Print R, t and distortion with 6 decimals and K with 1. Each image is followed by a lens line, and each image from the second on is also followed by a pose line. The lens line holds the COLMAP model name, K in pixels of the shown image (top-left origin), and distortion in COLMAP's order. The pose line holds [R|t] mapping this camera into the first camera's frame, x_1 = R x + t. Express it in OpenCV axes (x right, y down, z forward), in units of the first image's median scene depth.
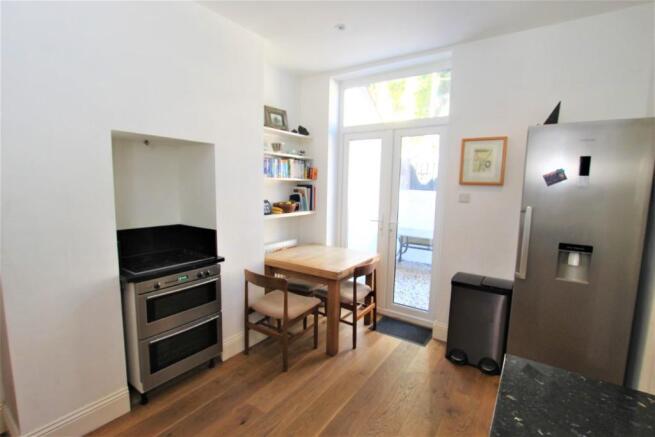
lens RADIAL K [[301.6, 0, 328.5], [0, 301.6, 218.2], [0, 0, 1]] dist [-0.025948, 0.000763]
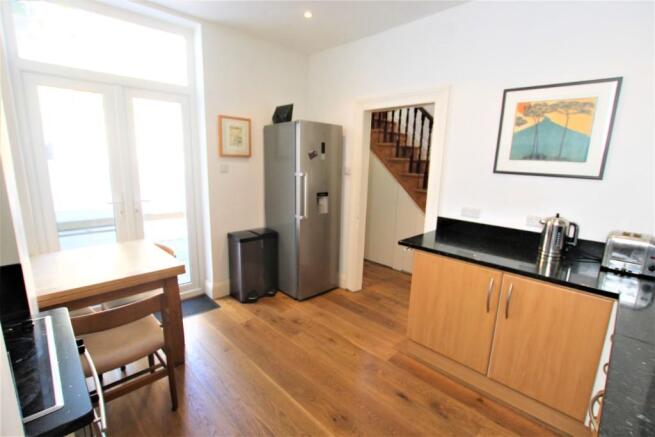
lens RADIAL K [[301.6, 0, 326.6], [0, 301.6, 220.0], [0, 0, 1]] dist [-0.025948, 0.000763]
pose [[0.196370, -0.207525, 0.958317, -0.629507], [0.085178, 0.977262, 0.194174, -0.067015], [-0.976823, 0.043498, 0.209581, 0.402636]]
